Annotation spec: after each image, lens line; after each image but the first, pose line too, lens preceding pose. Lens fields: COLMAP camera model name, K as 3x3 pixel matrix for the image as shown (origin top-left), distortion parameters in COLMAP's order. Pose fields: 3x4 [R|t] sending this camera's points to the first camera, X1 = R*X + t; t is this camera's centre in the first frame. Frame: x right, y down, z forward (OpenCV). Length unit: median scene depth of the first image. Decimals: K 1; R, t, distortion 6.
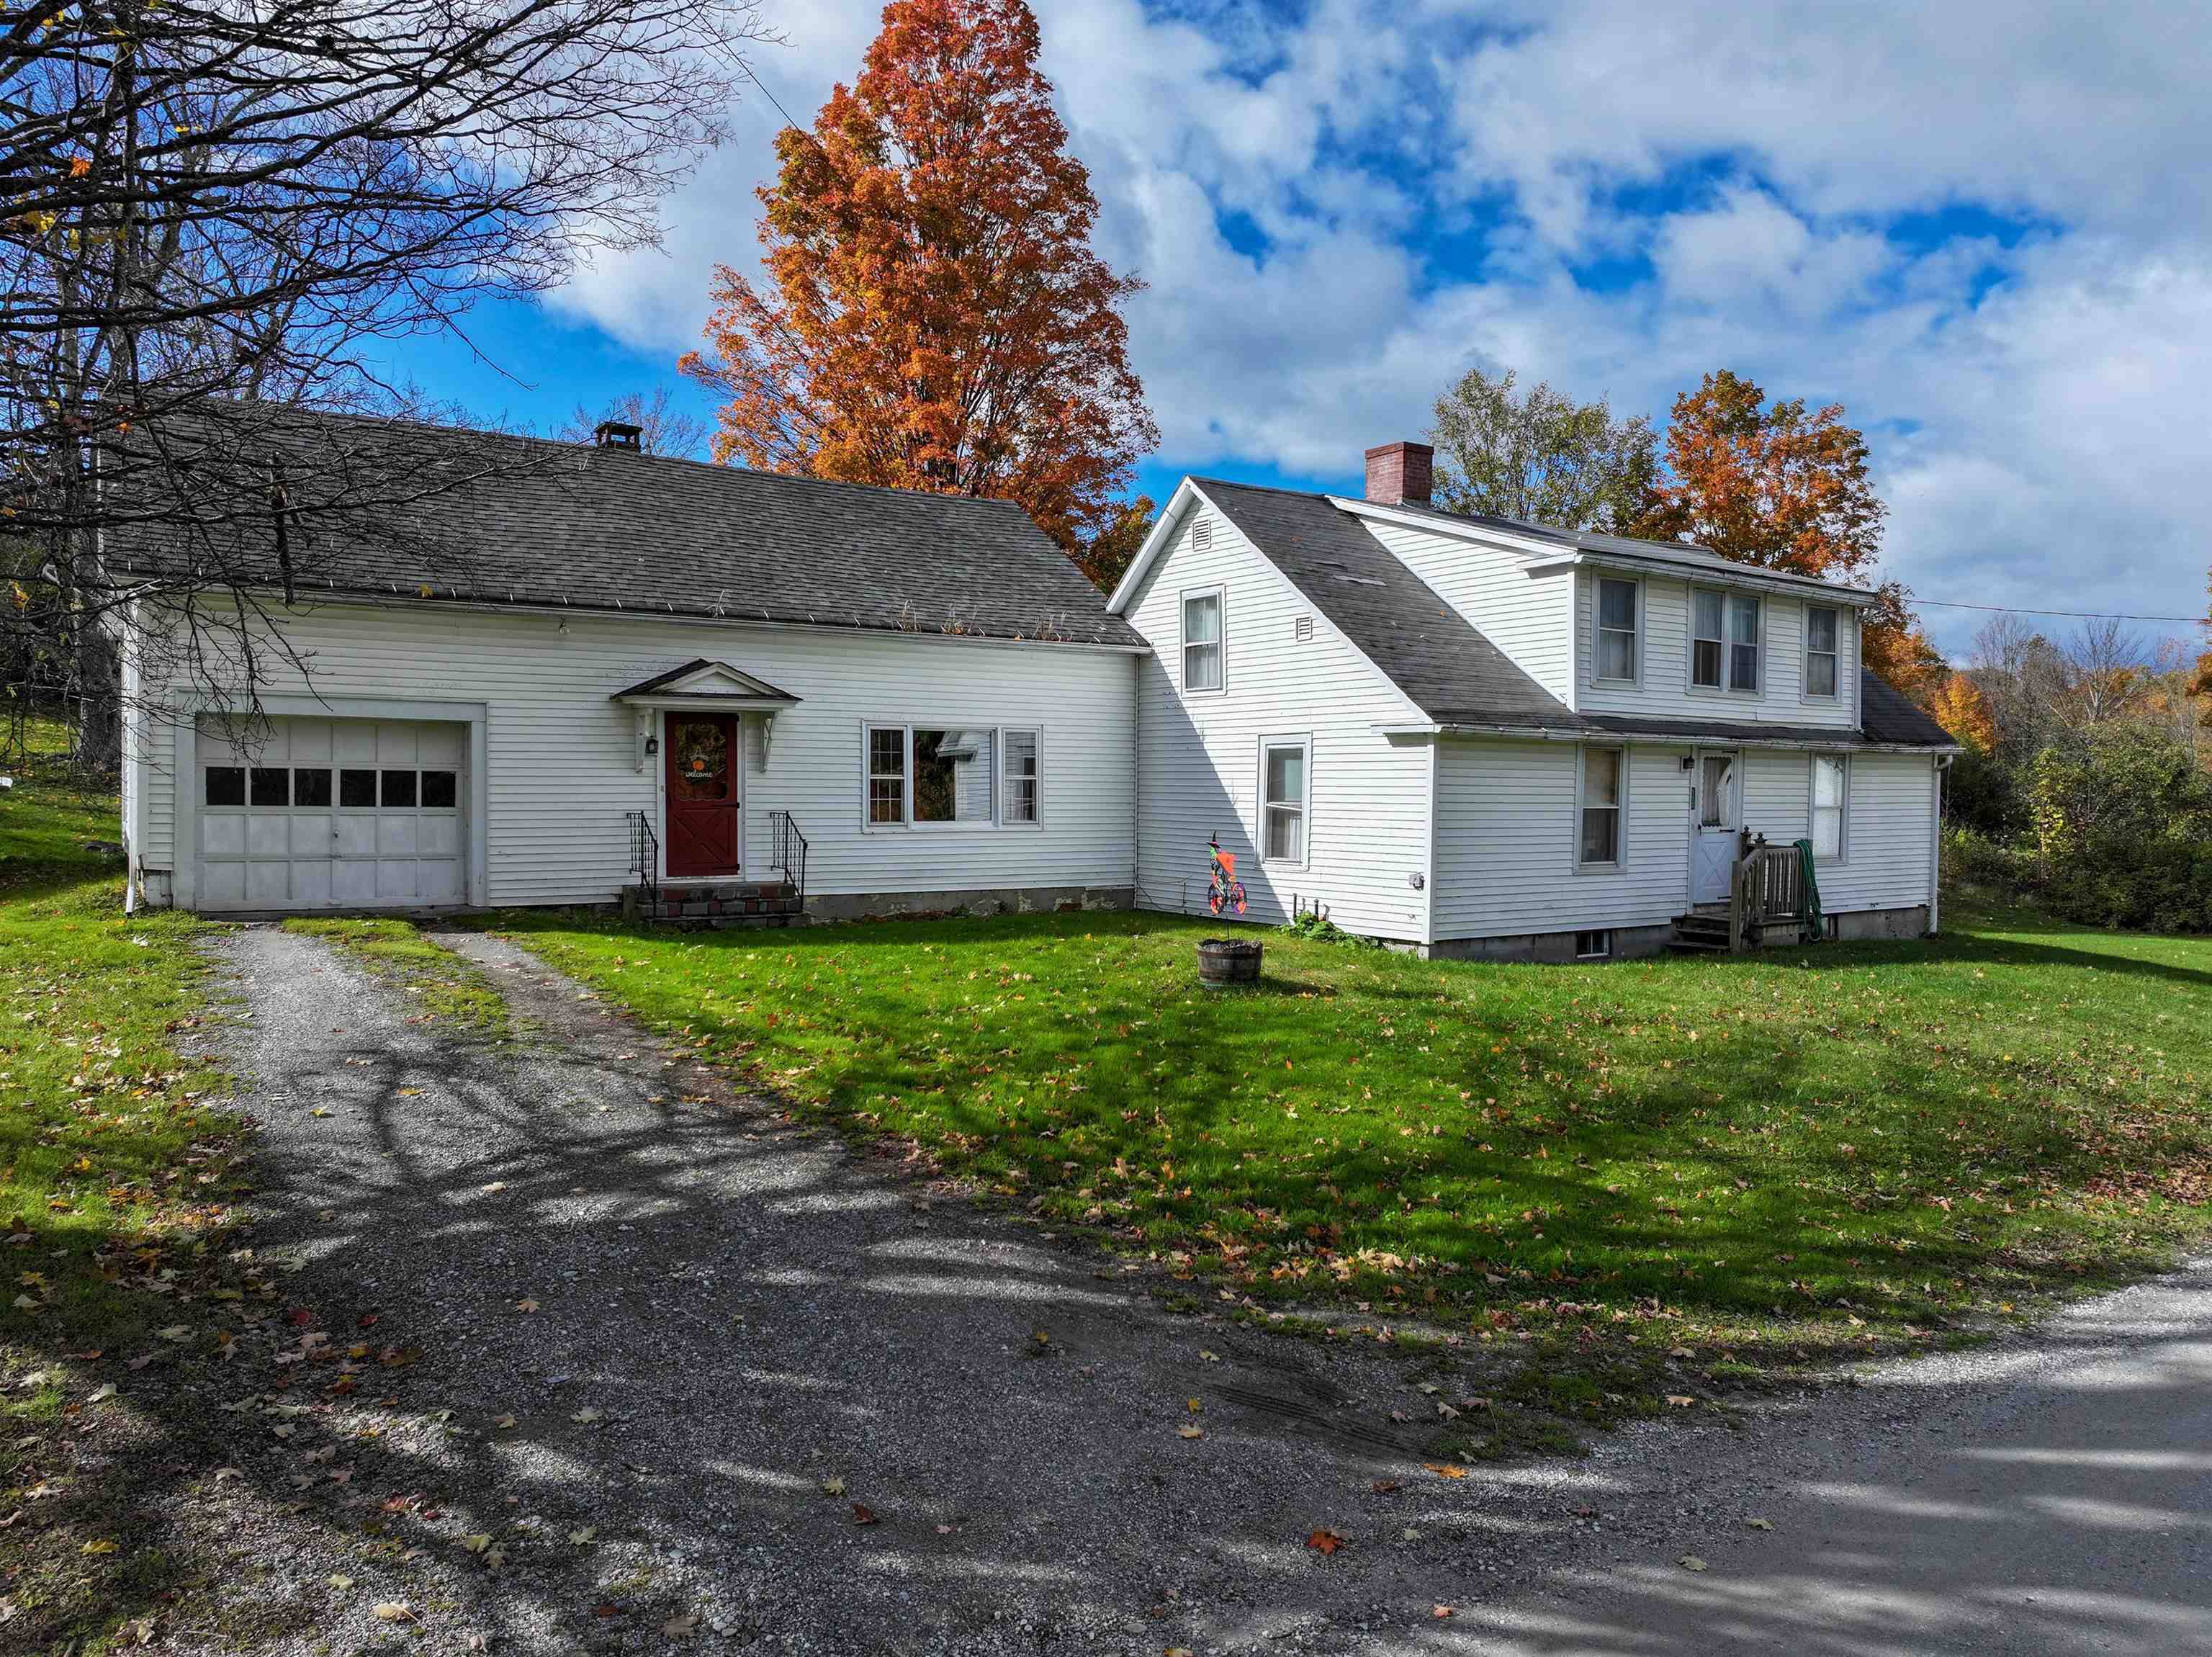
lens RADIAL K [[1577.7, 0, 1106.0], [0, 1577.7, 828.5], [0, 0, 1]] dist [0.014758, 0.006201]
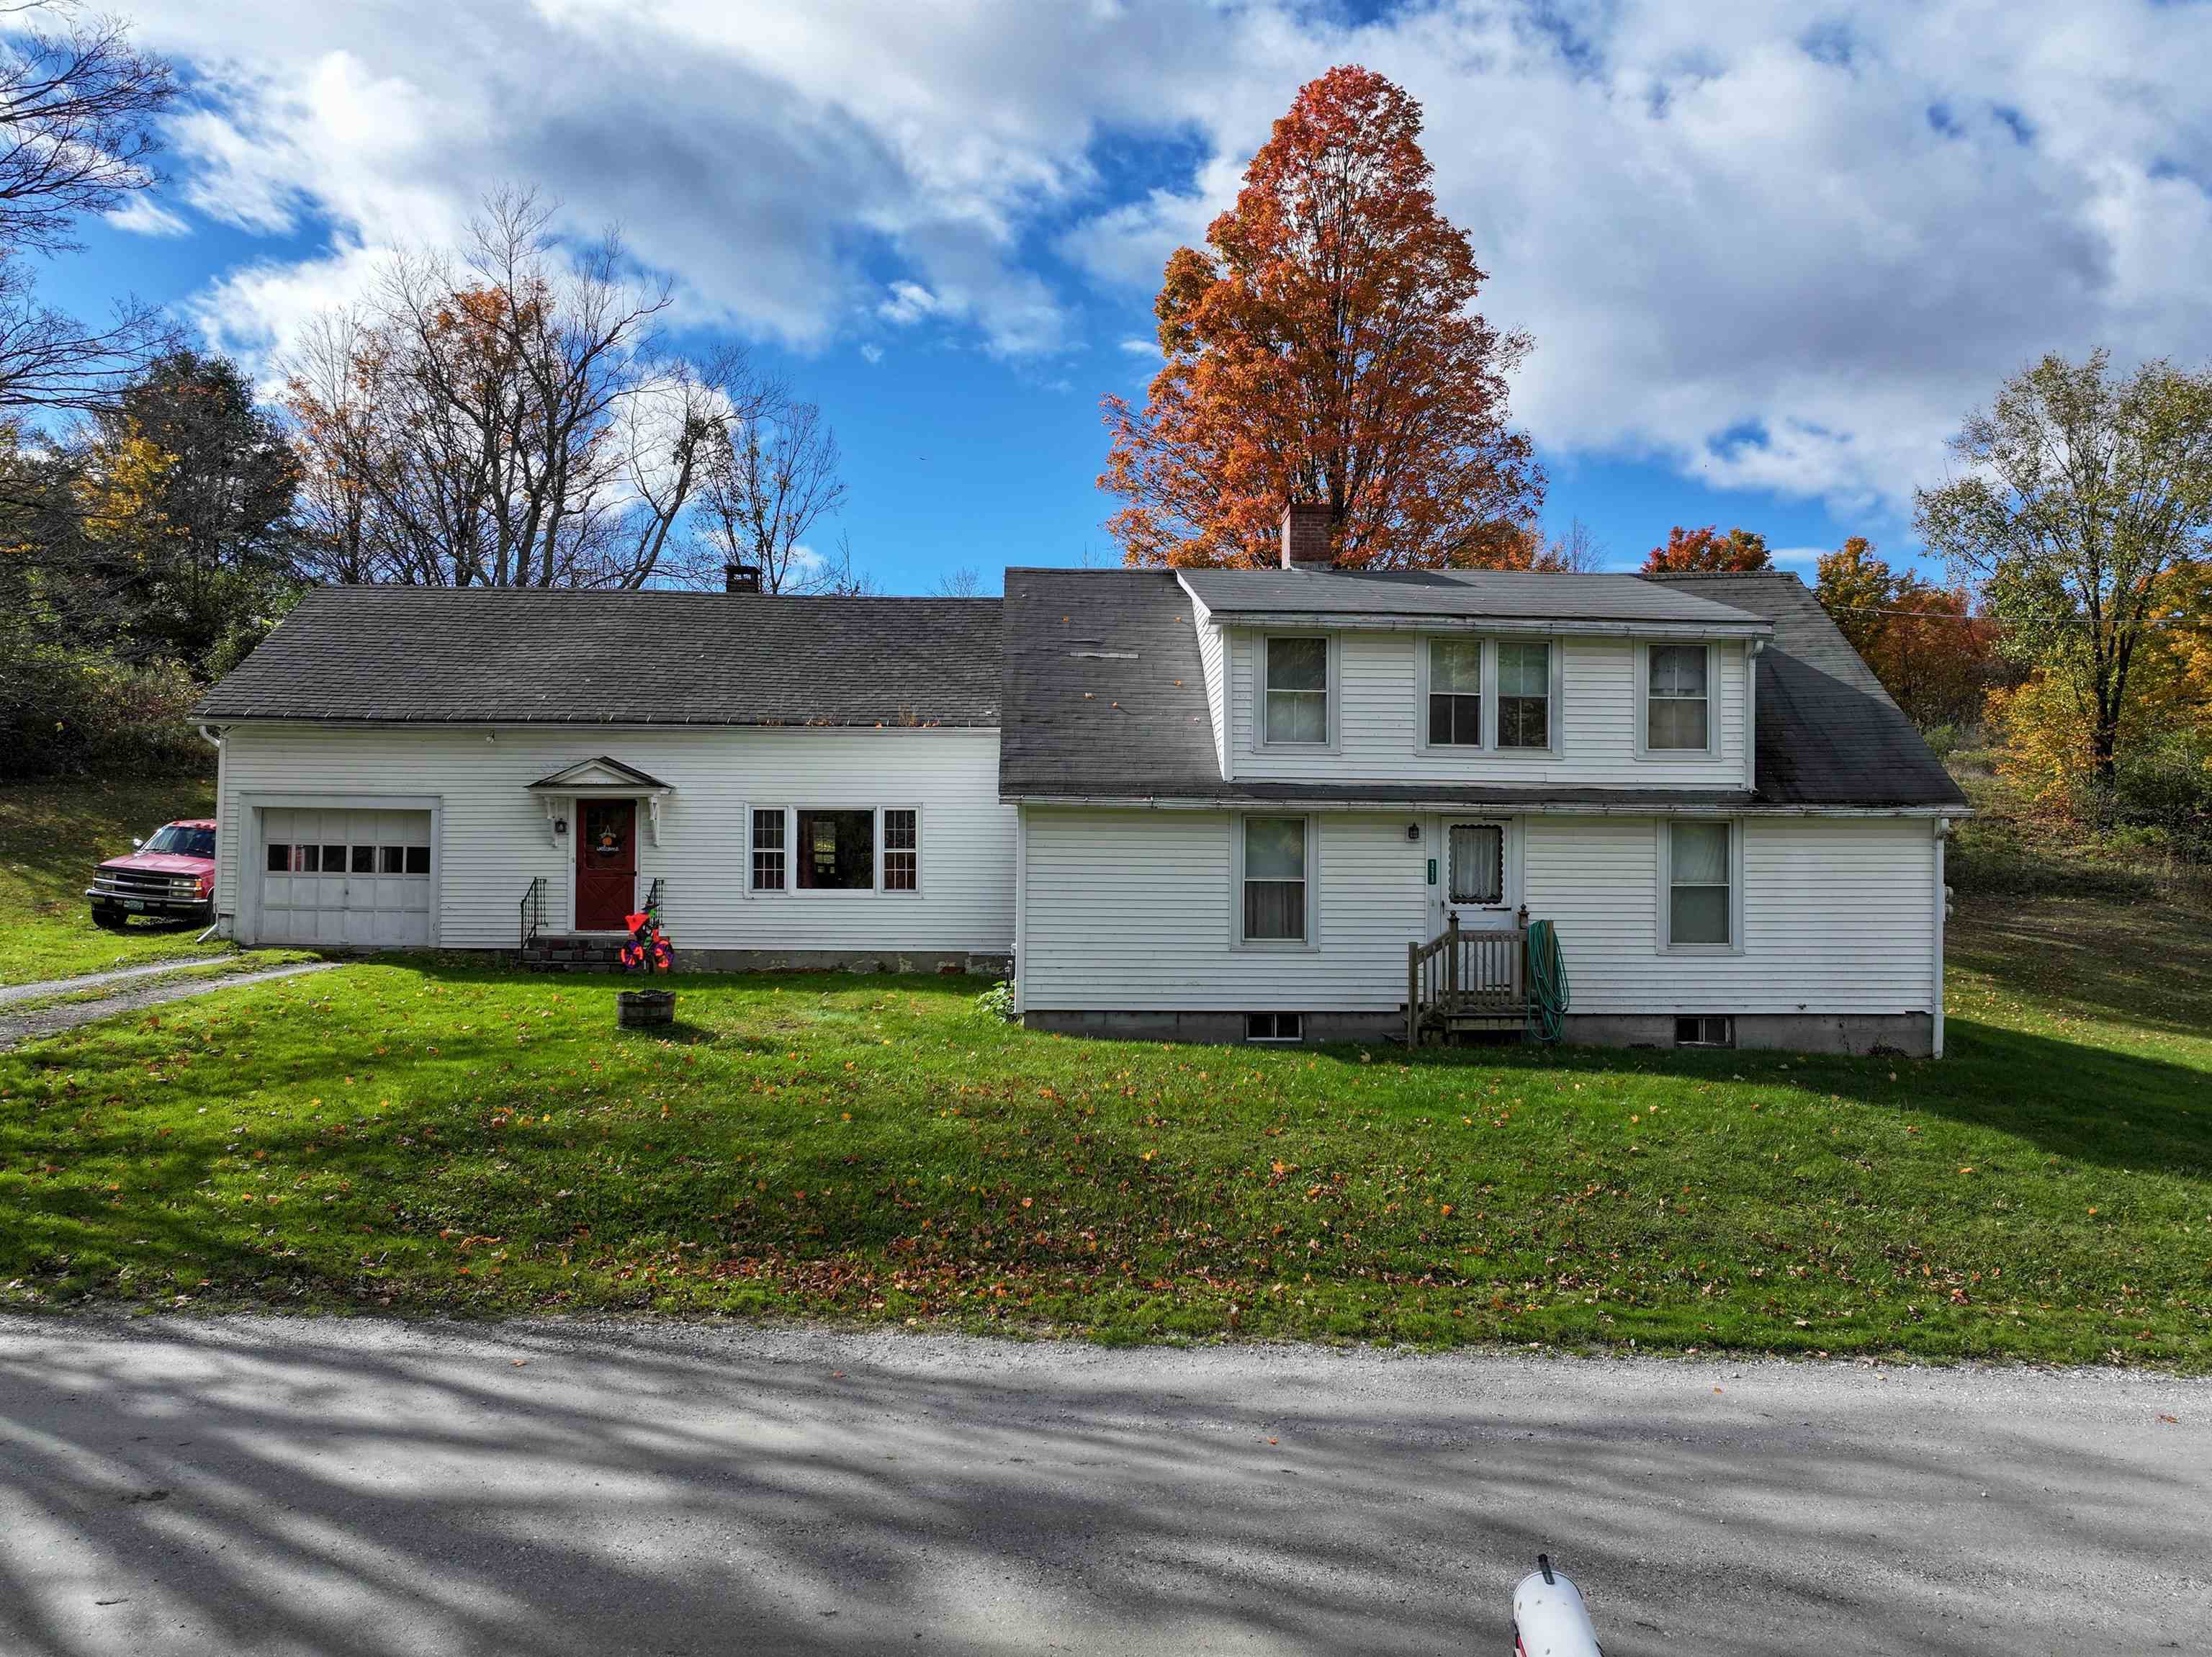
lens RADIAL K [[1533.1, 0, 1106.0], [0, 1533.1, 828.5], [0, 0, 1]] dist [0.020236, 0.002629]
pose [[0.847962, -0.011106, -0.529941, 0.678372], [-0.015790, 0.998808, -0.046198, -0.000389], [0.529822, 0.047542, 0.846775, 0.170077]]
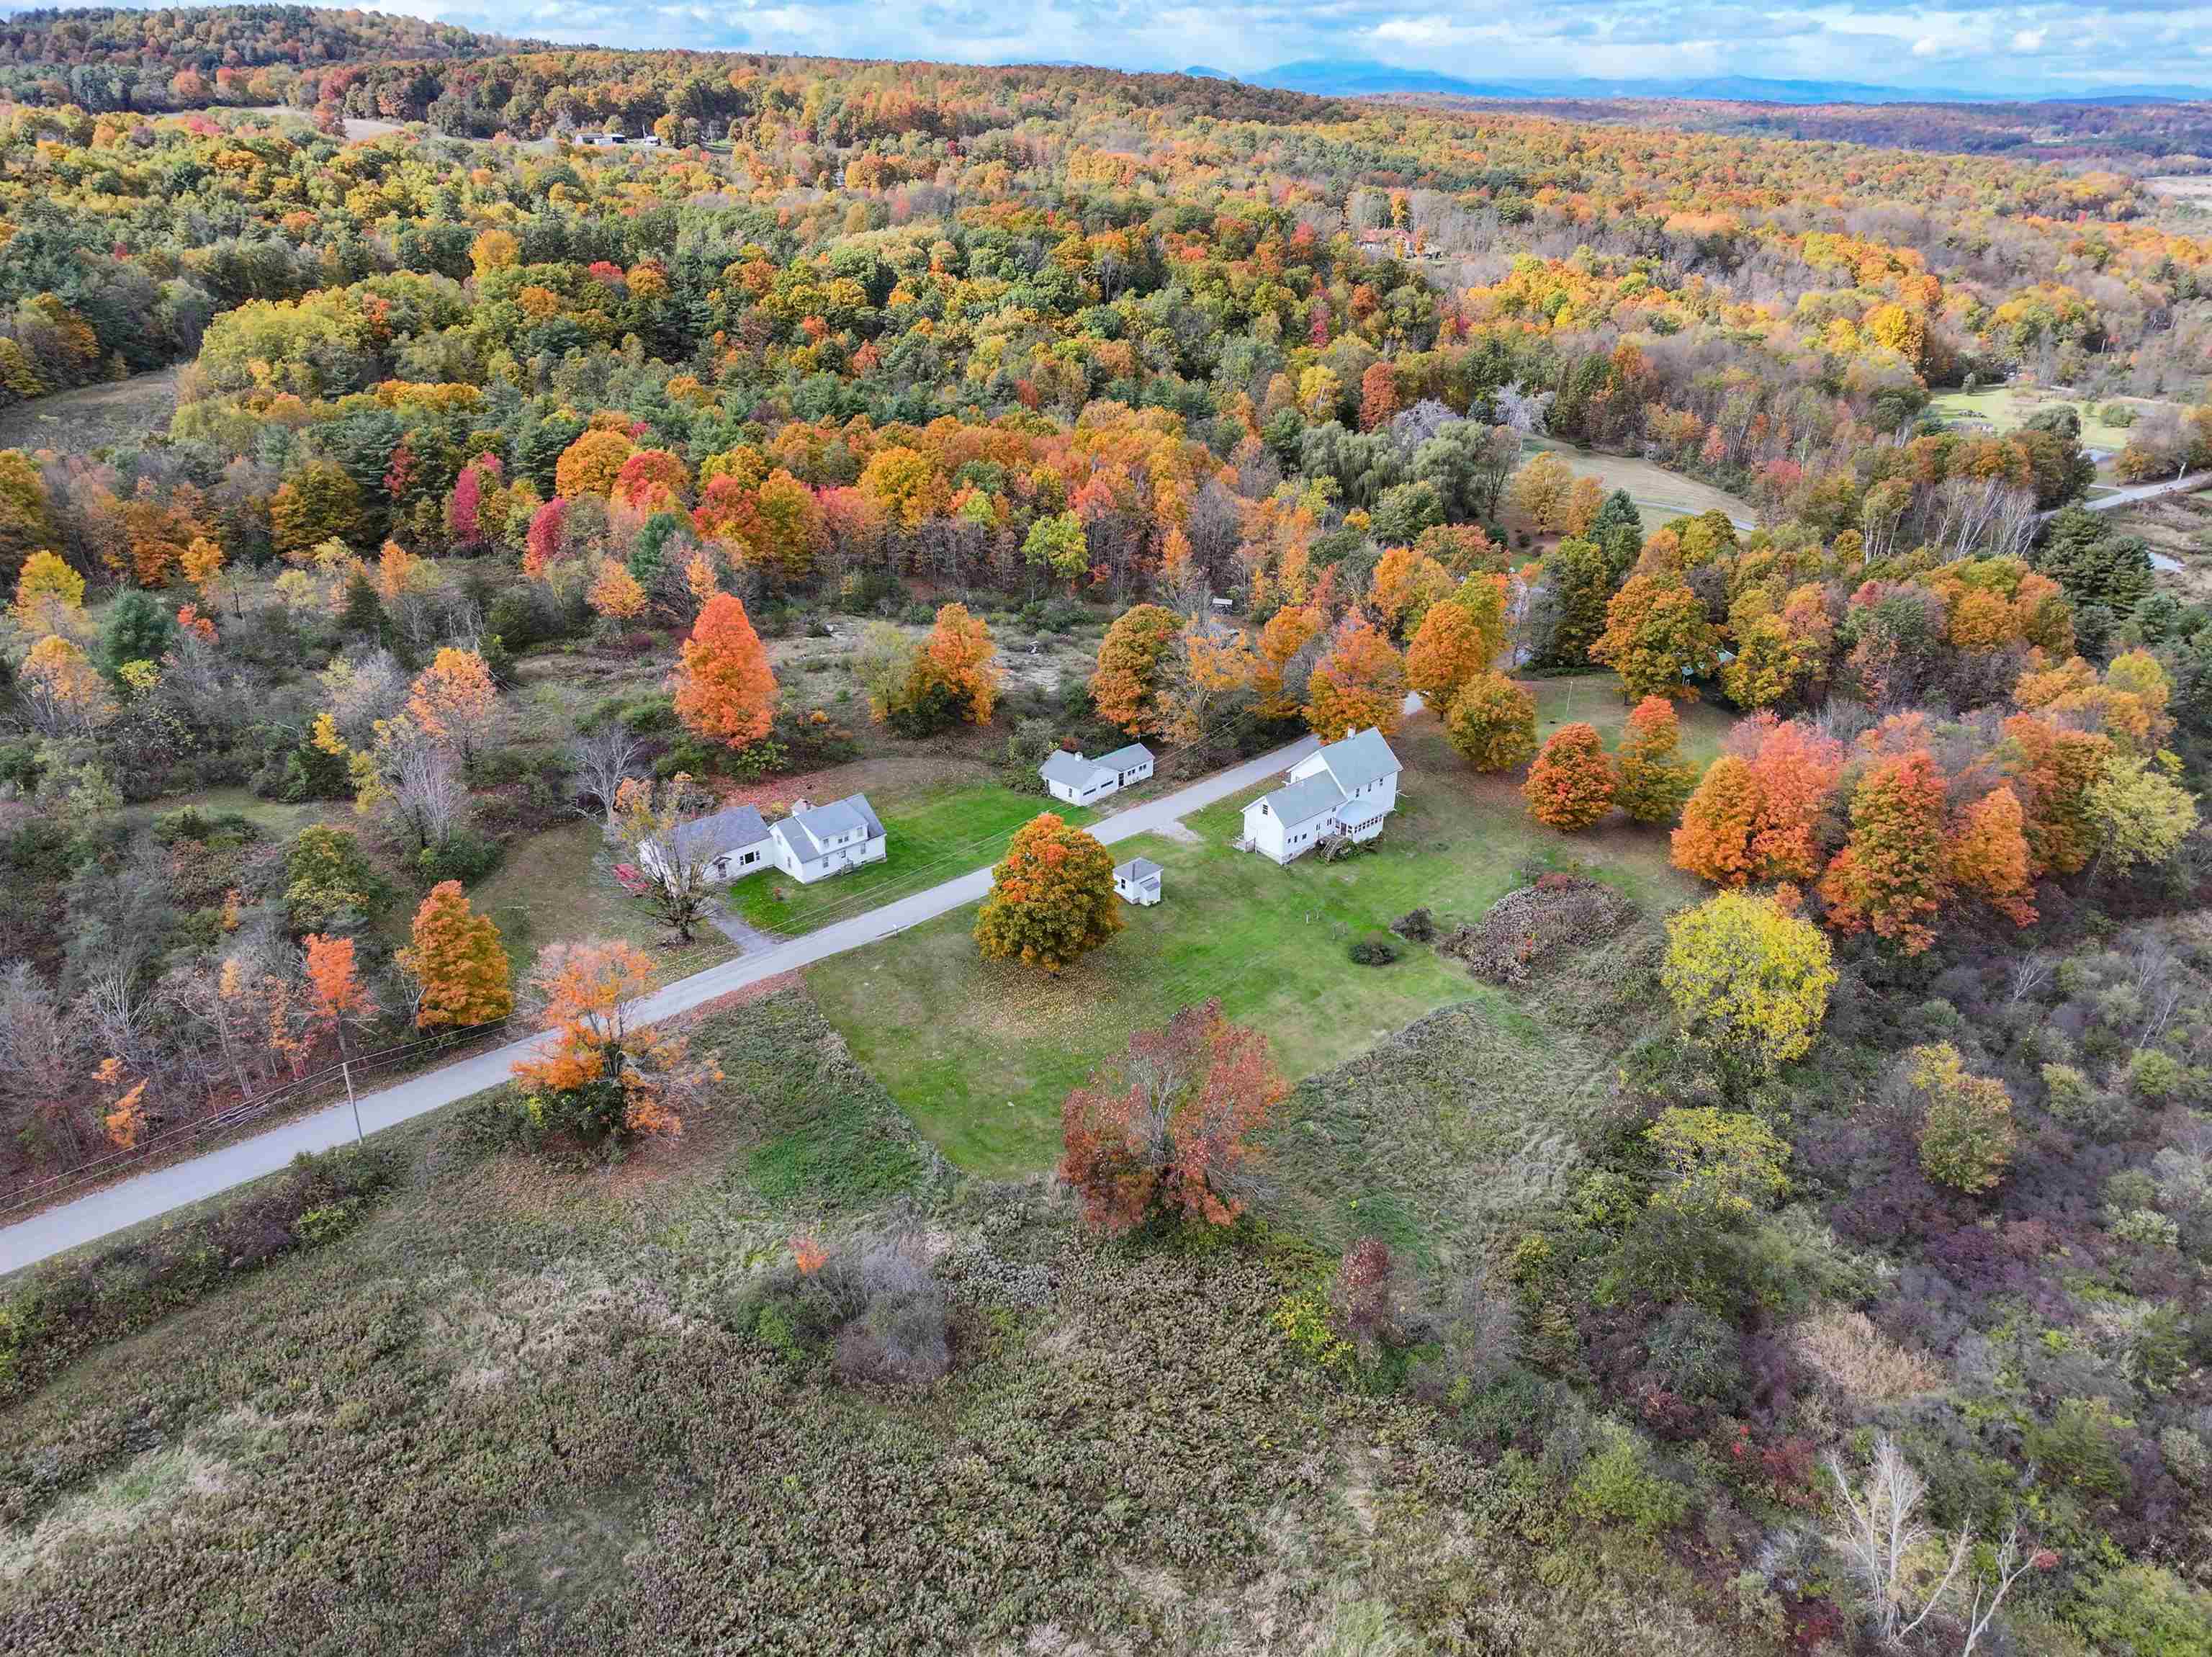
lens RADIAL K [[1577.7, 0, 1106.0], [0, 1577.7, 828.5], [0, 0, 1]] dist [0.014758, 0.006201]
pose [[0.987196, -0.069081, 0.143775, 0.578185], [0.006764, 0.918672, 0.394963, -3.503983], [-0.159367, -0.388933, 0.907377, -6.876493]]
